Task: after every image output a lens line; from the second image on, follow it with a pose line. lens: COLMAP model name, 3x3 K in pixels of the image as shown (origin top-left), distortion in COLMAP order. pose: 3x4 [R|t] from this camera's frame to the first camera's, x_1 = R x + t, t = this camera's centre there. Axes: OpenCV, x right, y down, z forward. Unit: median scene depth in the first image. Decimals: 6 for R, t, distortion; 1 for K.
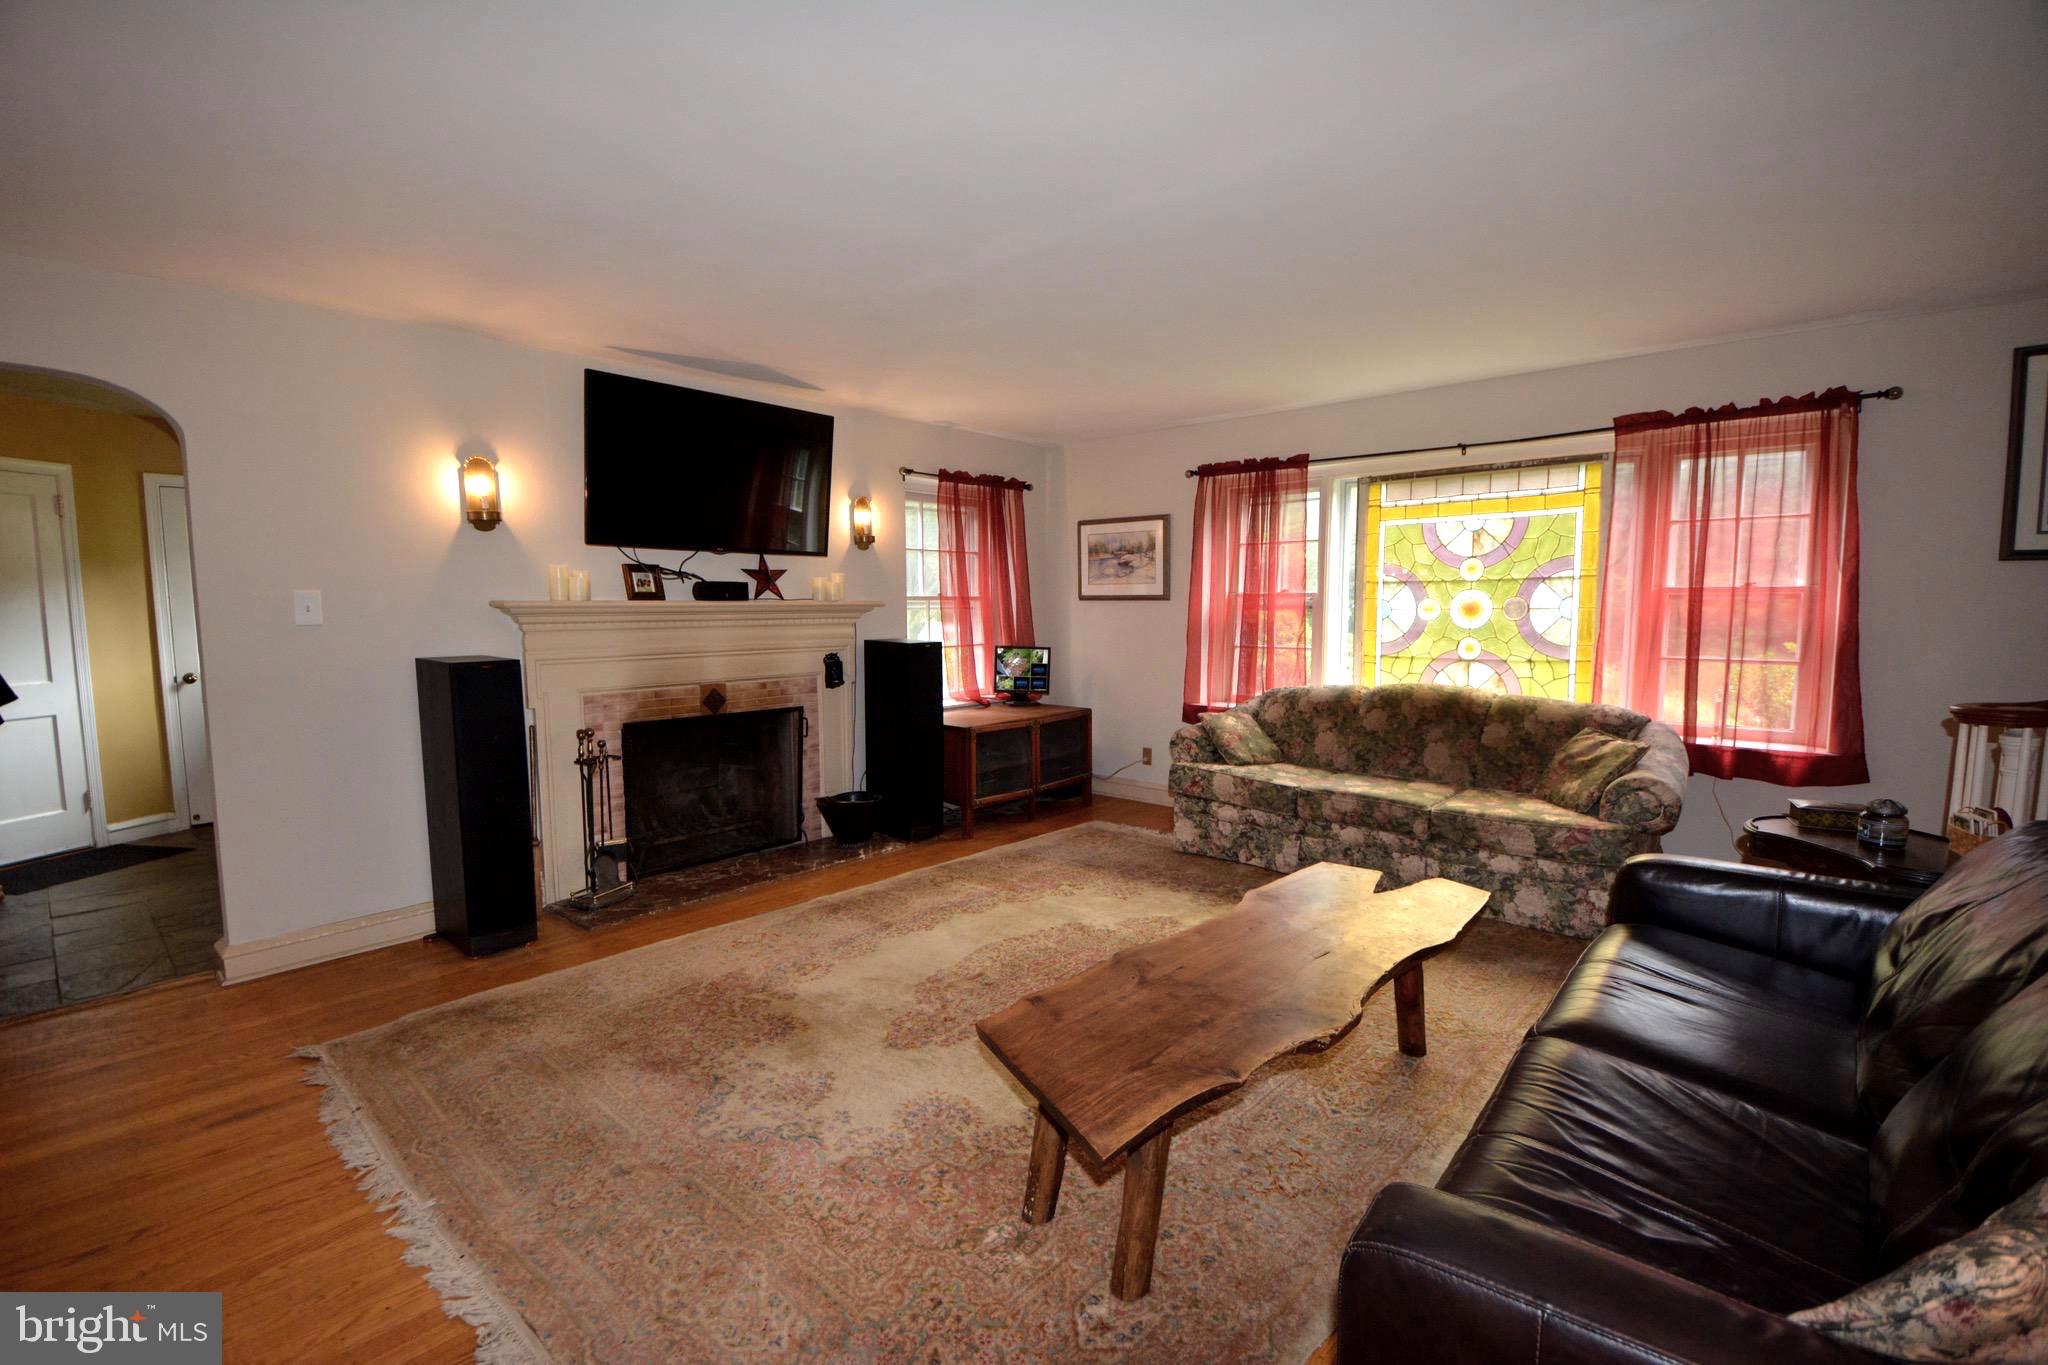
lens RADIAL K [[898.3, 0, 1035.0], [0, 898.3, 689.4], [0, 0, 1]] dist [0.002388, -0.015945]
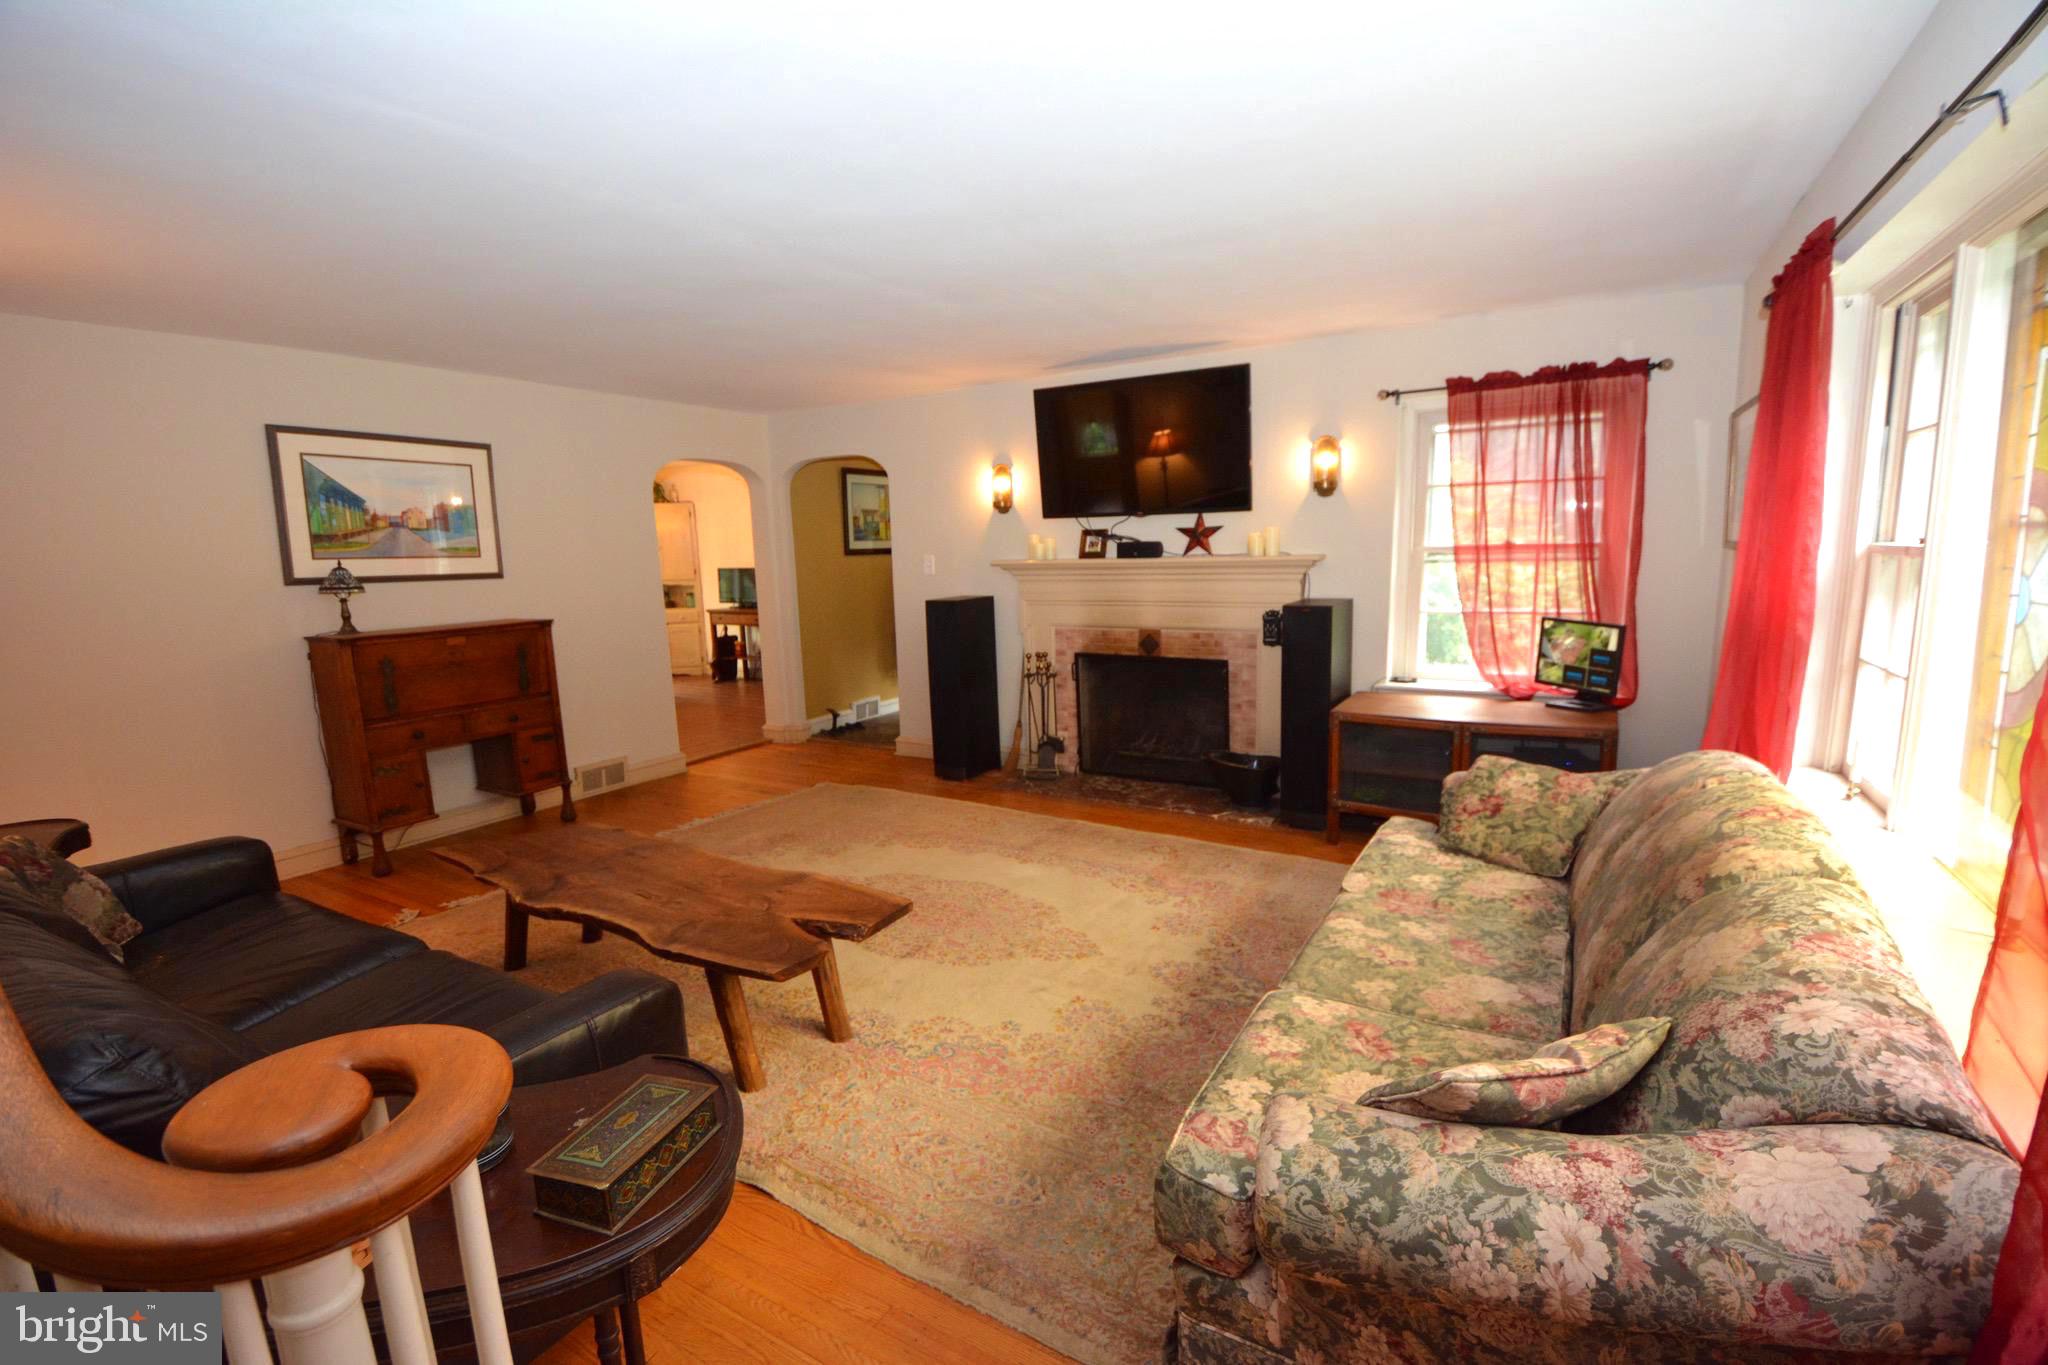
lens RADIAL K [[898.3, 0, 1020.5], [0, 898.3, 687.2], [0, 0, 1]] dist [0.002388, -0.015945]
pose [[0.169076, 0.152359, -0.973756, 0.732584], [-0.068603, 0.987403, 0.142583, -0.084199], [0.983213, 0.042695, 0.177398, 0.614877]]
